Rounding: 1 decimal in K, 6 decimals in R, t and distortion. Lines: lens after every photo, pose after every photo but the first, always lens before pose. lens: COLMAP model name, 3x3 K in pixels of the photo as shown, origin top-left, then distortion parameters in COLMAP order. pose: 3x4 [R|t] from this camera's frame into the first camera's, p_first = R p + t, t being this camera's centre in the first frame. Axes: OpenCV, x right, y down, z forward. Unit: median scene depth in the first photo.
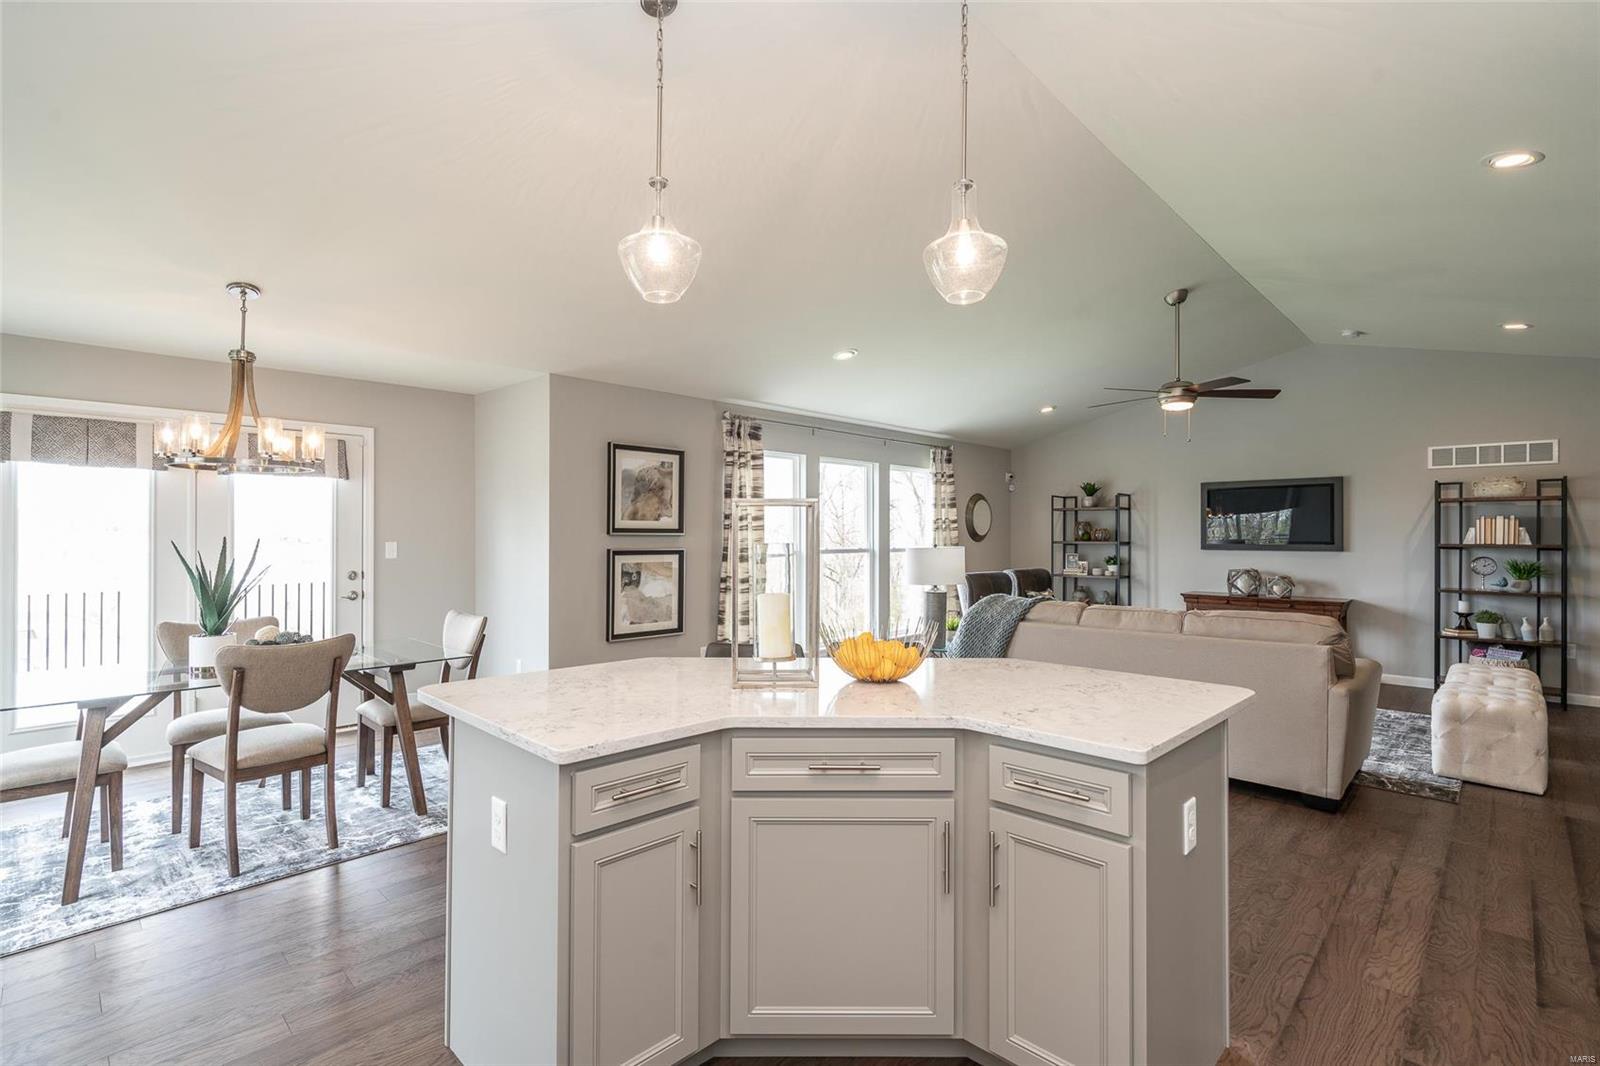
lens RADIAL K [[742.1, 0, 801.8], [0, 742.1, 536.7], [0, 0, 1]] dist [0.001865, -0.000838]
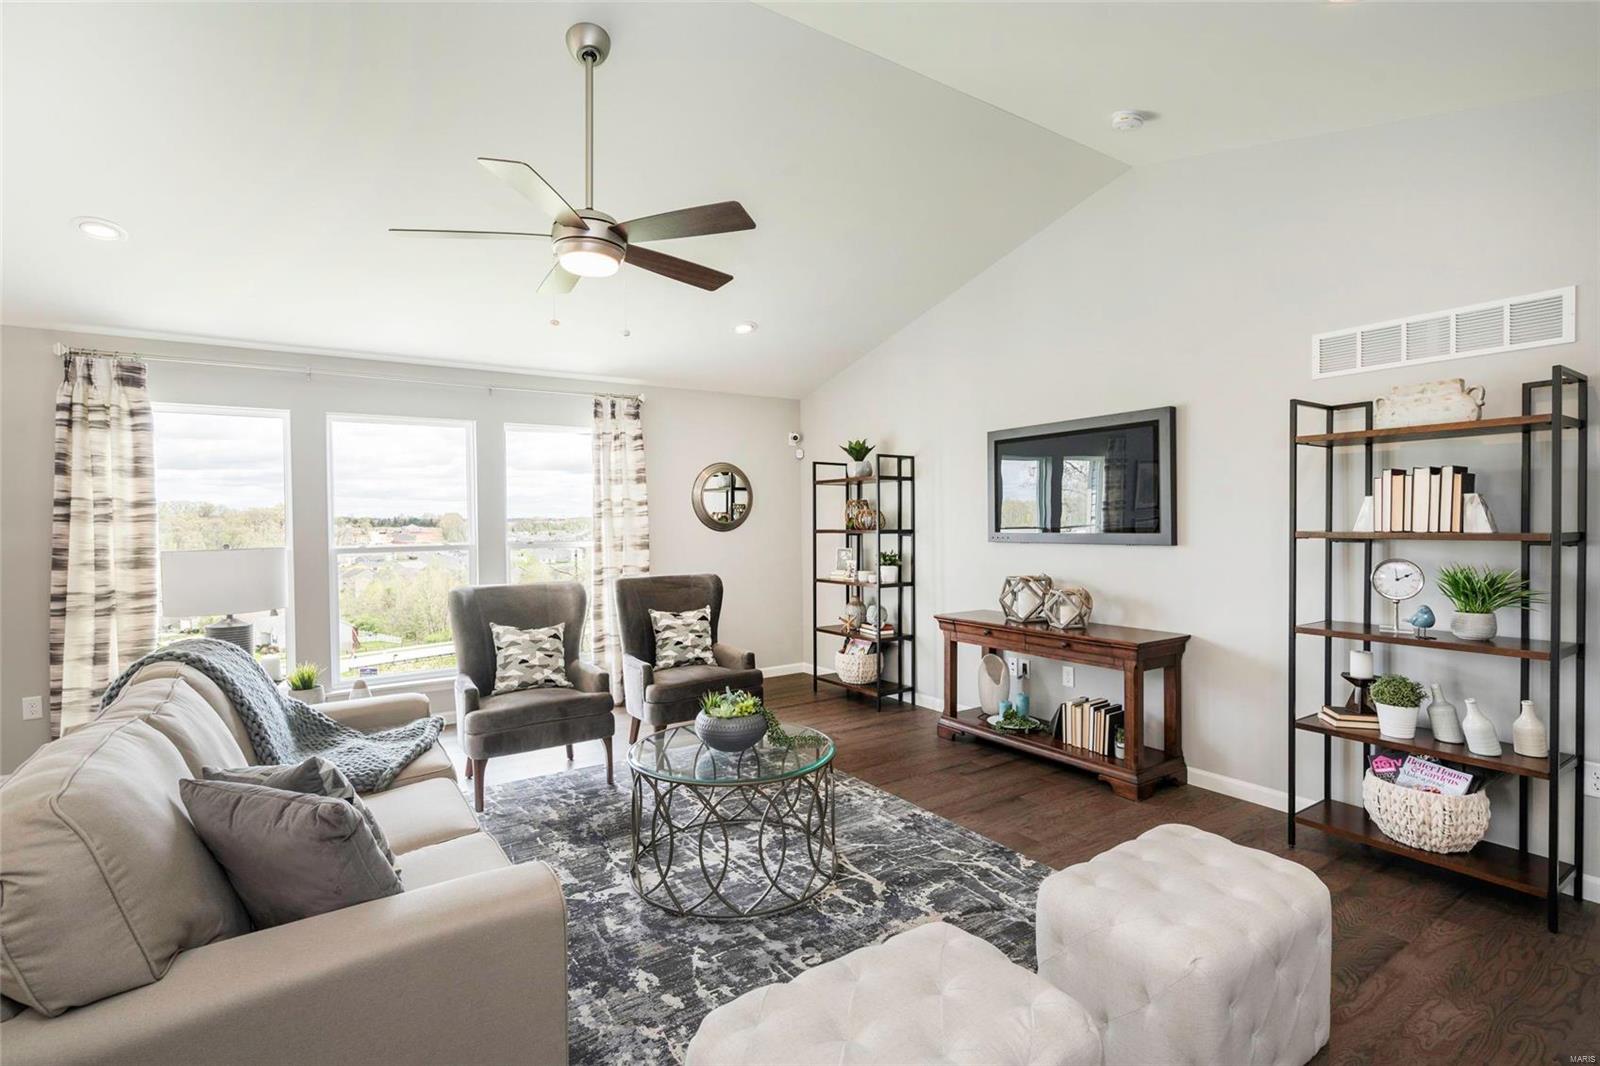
lens RADIAL K [[742.1, 0, 792.5], [0, 742.1, 535.2], [0, 0, 1]] dist [0.001865, -0.000838]
pose [[0.975577, -0.009167, -0.219466, 0.665506], [0.012997, 0.999787, 0.016014, 0.000208], [0.219273, -0.018475, 0.975489, 0.477397]]
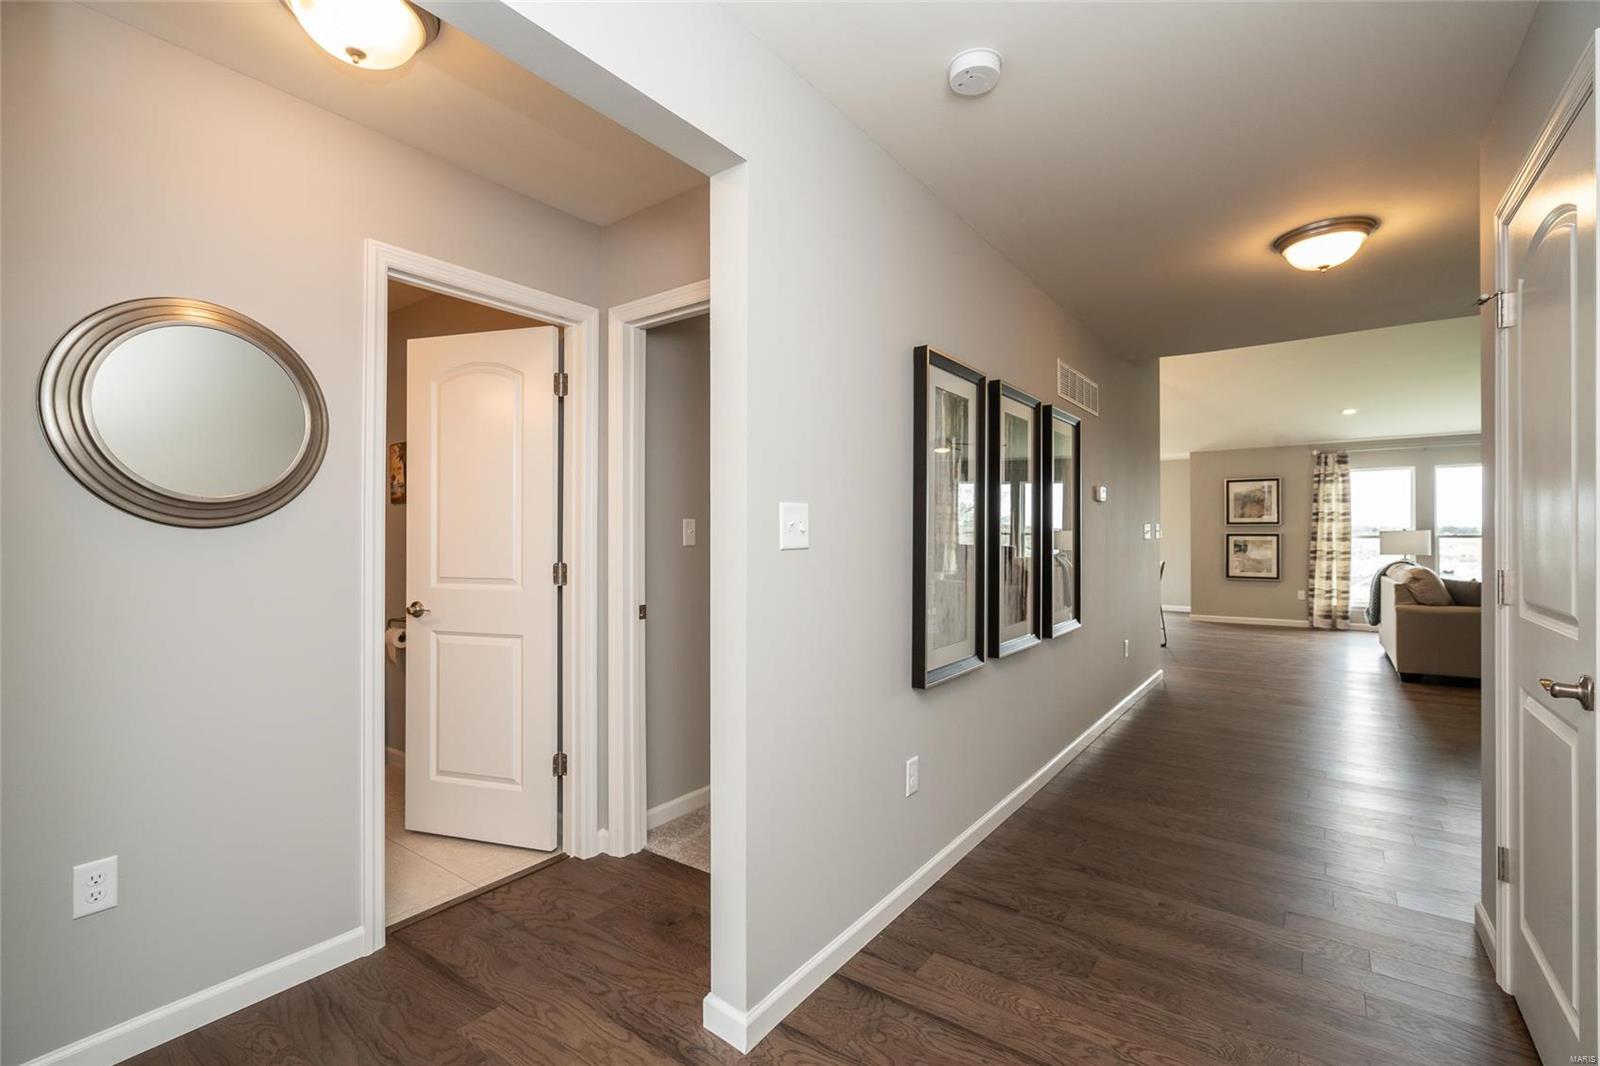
lens RADIAL K [[742.1, 0, 794.0], [0, 742.1, 532.1], [0, 0, 1]] dist [0.001865, -0.000838]
pose [[0.157741, -0.006964, -0.987456, 1.313773], [0.002614, 0.999975, -0.006635, 0.021180], [0.987477, -0.001534, 0.157755, -0.400086]]
